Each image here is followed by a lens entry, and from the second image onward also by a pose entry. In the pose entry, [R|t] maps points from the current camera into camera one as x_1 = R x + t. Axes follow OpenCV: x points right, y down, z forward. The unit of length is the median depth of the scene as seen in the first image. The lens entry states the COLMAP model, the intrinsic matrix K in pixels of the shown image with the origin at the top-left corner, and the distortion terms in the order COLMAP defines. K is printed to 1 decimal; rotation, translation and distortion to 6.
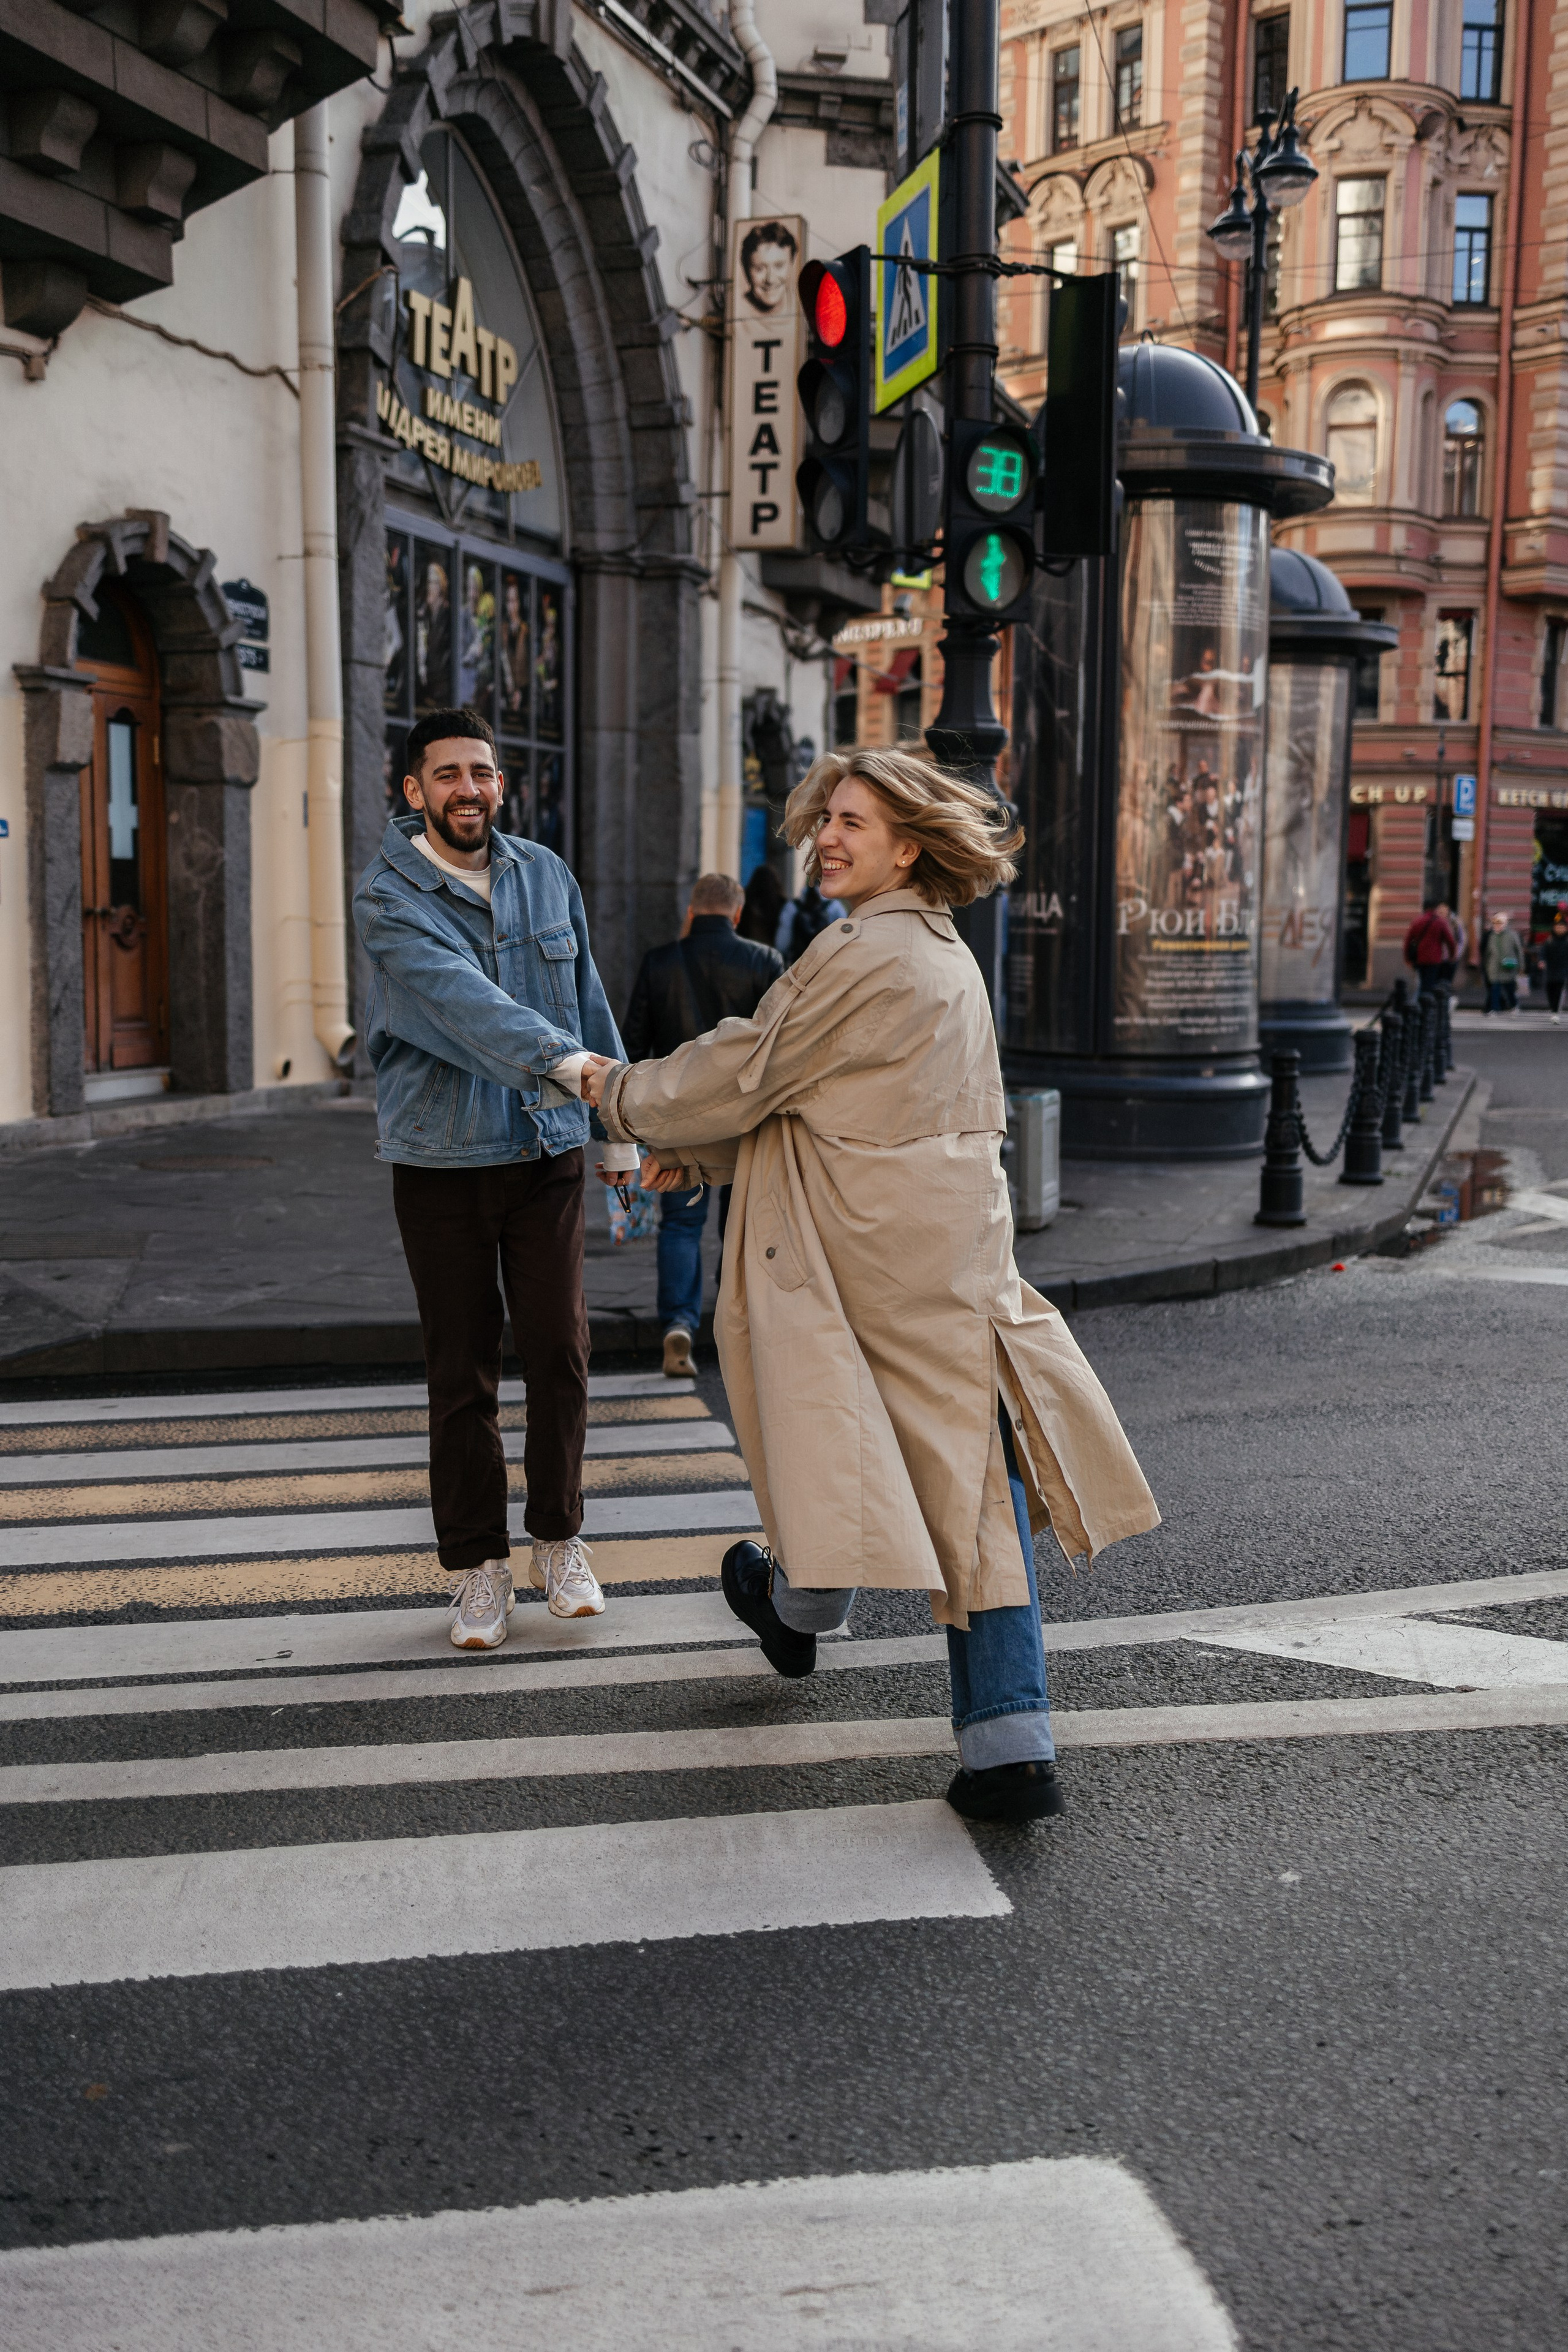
lens RADIAL K [[2781.2, 0, 919.1], [0, 2781.2, 1098.4], [0, 0, 1]] dist [-0.025723, -0.012488]
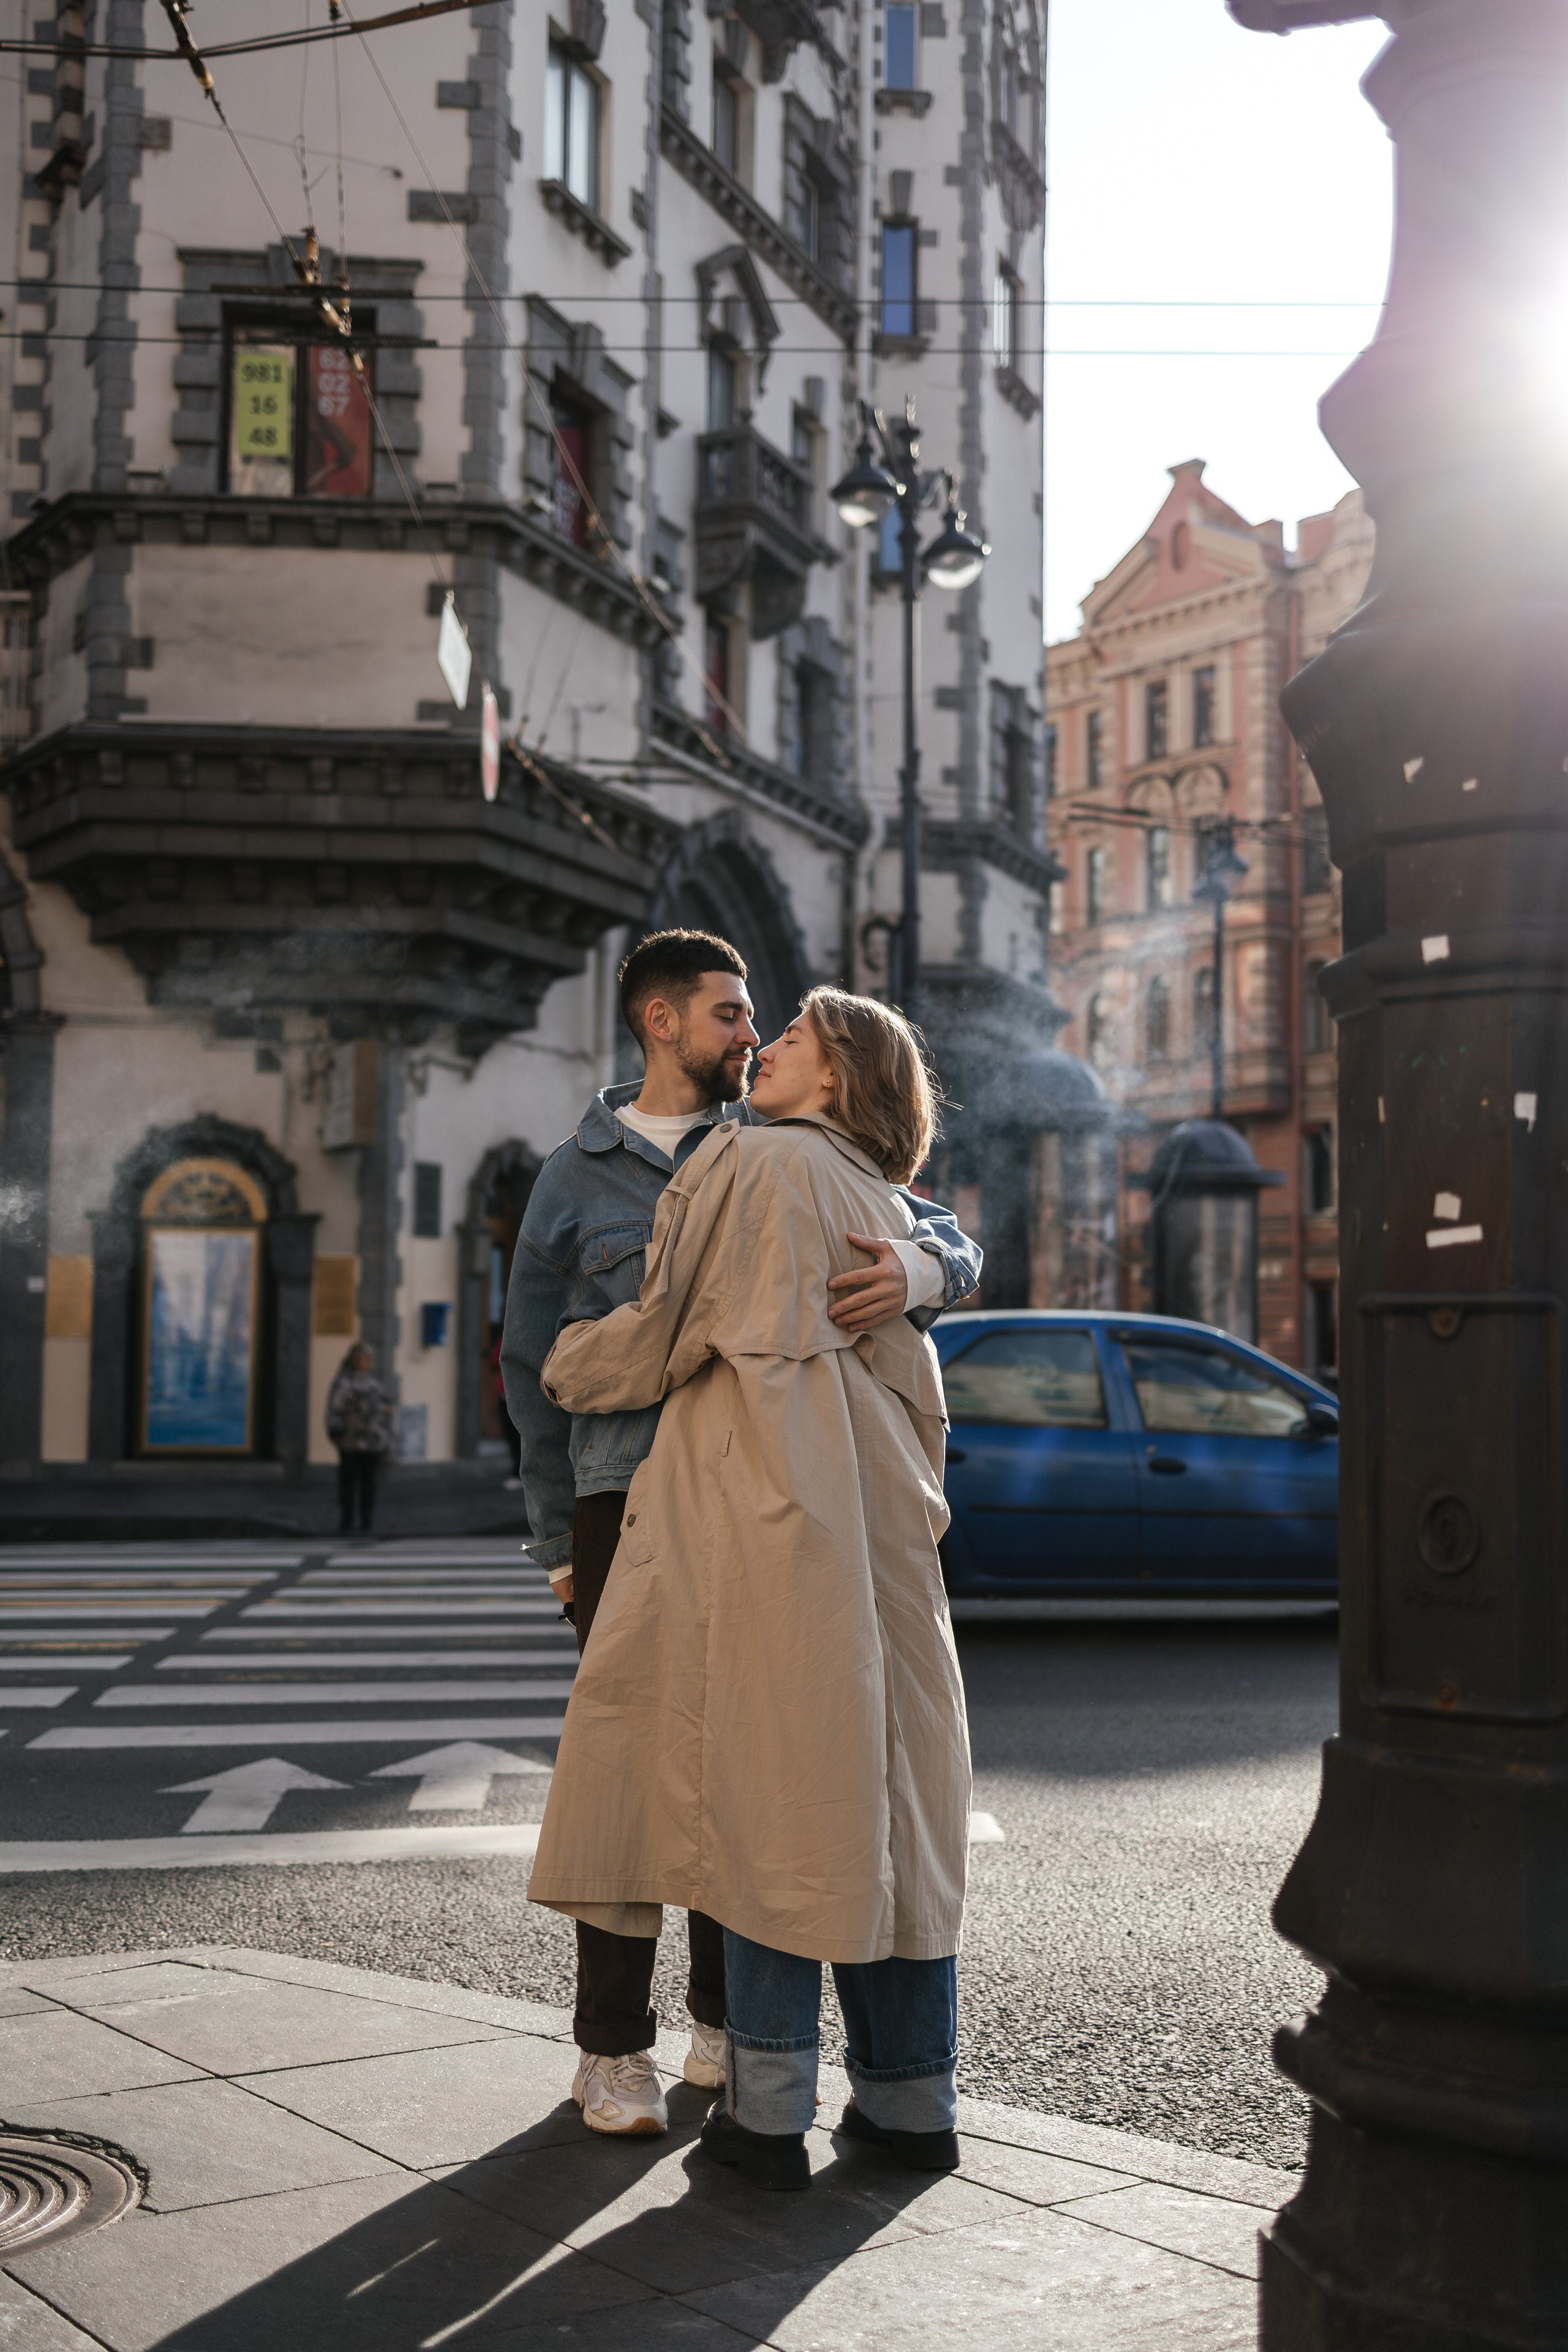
lens RADIAL K [[2348.1, 0, 754.4], [0, 2348.1, 1175.1], [0, 0, 1]] dist [0.001899, 0.024620]
pose [[0.991651, -0.009741, -0.128580, 0.044422], [-0.009460, 0.988960, -0.147879, 0.024287], [0.128601, 0.147861, 0.980612, -0.279881]]
